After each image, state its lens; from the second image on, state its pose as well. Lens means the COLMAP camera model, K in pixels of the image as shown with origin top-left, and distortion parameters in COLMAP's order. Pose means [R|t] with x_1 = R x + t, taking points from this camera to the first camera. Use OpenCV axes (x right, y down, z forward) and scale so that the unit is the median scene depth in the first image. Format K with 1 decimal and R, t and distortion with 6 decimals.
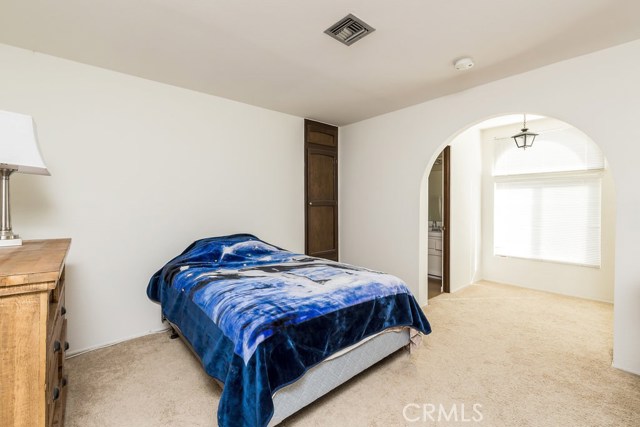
lens RADIAL K [[280.5, 0, 322.0], [0, 280.5, 210.2], [0, 0, 1]] dist [0.000191, 0.000093]
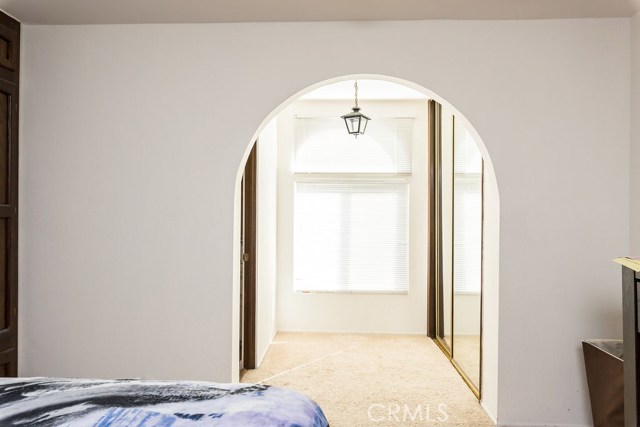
lens RADIAL K [[437.2, 0, 320.0], [0, 437.2, 213.5], [0, 0, 1]] dist [0.004703, 0.000744]
pose [[0.690488, 0.004967, 0.723327, -0.104606], [0.005973, 0.999903, -0.012568, -0.012754], [-0.723319, 0.012999, 0.690392, 0.270176]]
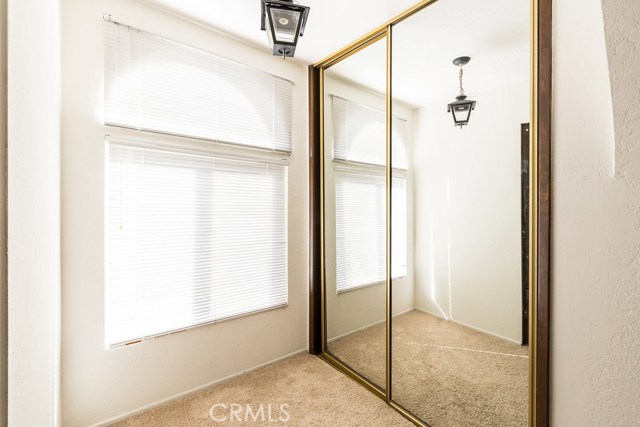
lens RADIAL K [[260.5, 0, 300.9], [0, 260.5, 212.6], [0, 0, 1]] dist [-0.012069, -0.000014]
pose [[0.114588, 0.004247, 0.993404, 0.361675], [0.019852, 0.999781, -0.006564, -0.002437], [-0.993215, 0.020473, 0.114479, 0.809756]]
